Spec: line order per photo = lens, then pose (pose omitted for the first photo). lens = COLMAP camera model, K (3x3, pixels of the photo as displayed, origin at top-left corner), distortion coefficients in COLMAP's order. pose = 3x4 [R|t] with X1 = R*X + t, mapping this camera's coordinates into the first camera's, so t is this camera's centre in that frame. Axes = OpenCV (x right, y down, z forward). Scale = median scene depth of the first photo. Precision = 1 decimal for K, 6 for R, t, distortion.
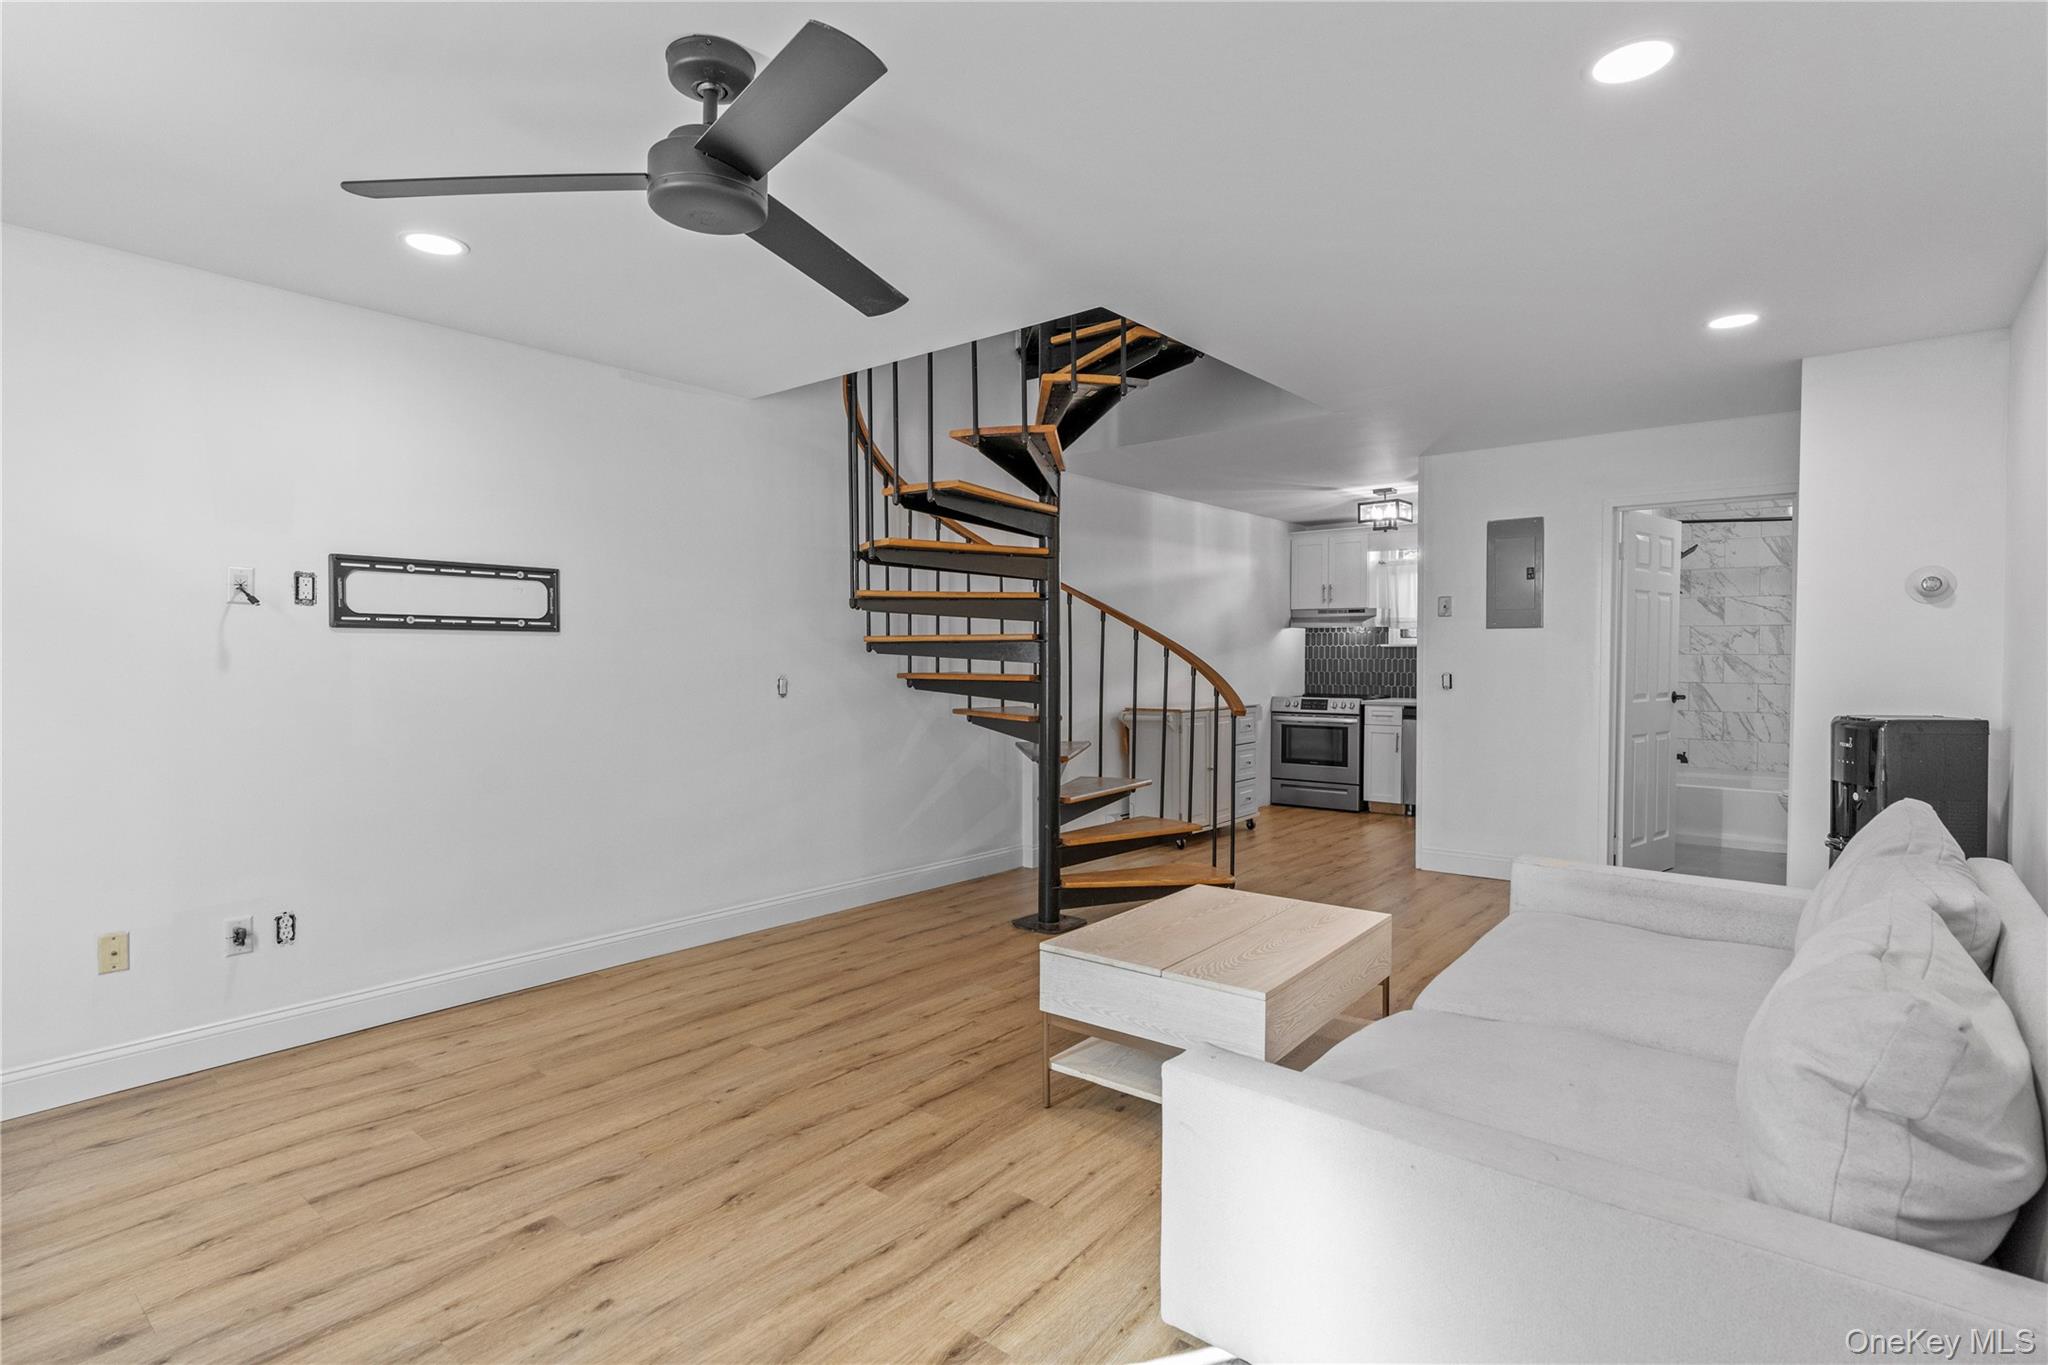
lens RADIAL K [[1036.9, 0, 1029.4], [0, 1036.9, 672.3], [0, 0, 1]] dist [-0.001502, -0.000211]
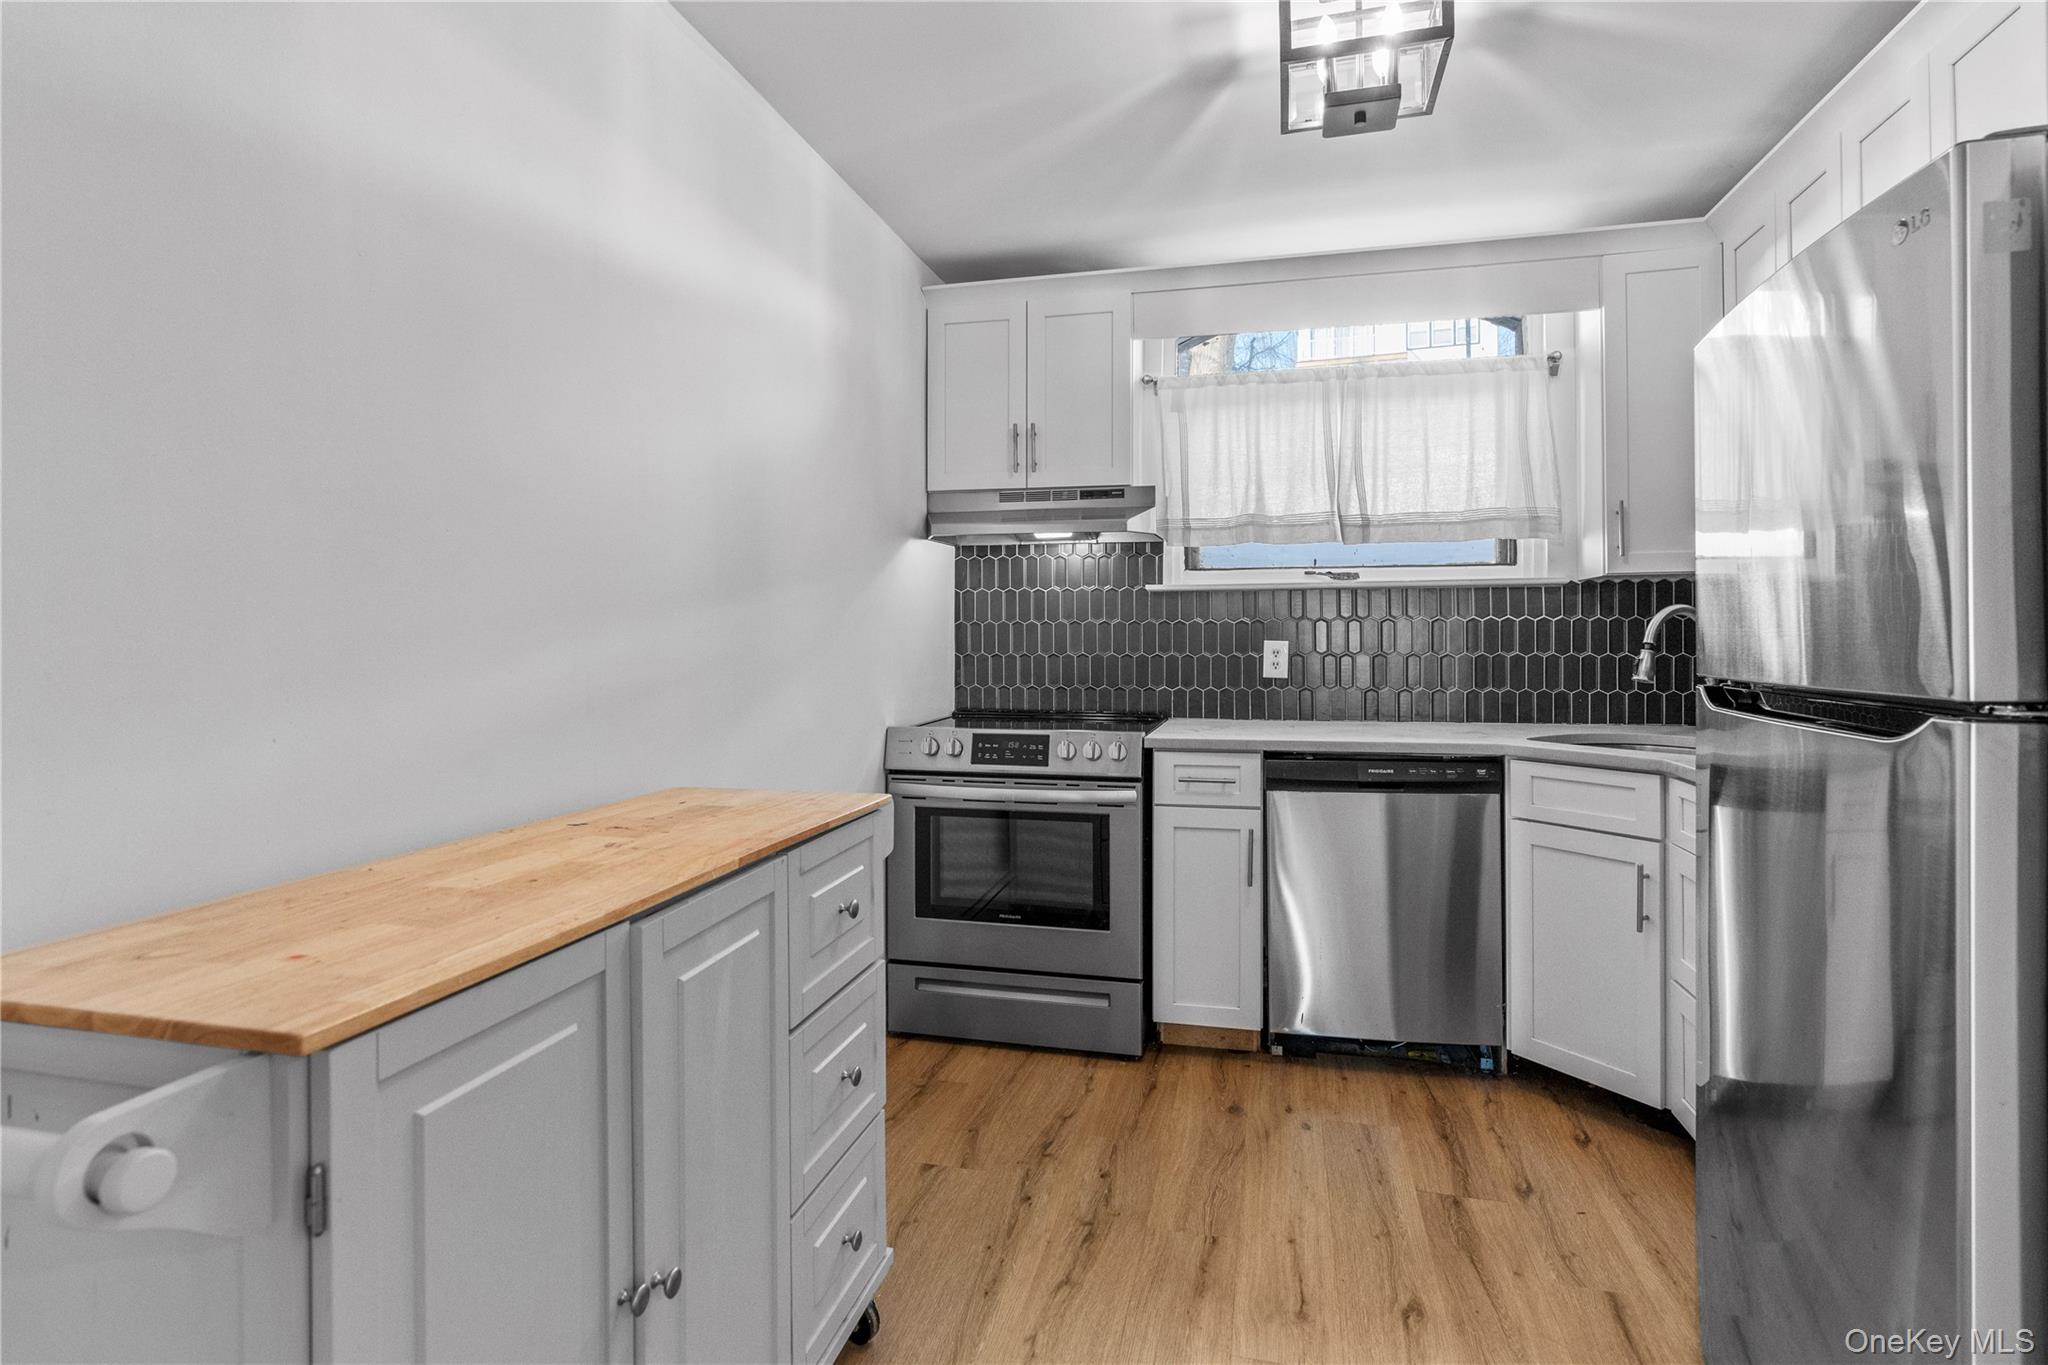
lens RADIAL K [[1036.9, 0, 1008.2], [0, 1036.9, 627.0], [0, 0, 1]] dist [-0.001502, -0.000211]
pose [[0.910320, -0.000122, 0.413906, 0.131464], [0.008371, 0.999801, -0.018115, -0.003884], [-0.413821, 0.019955, 0.910139, 0.690219]]
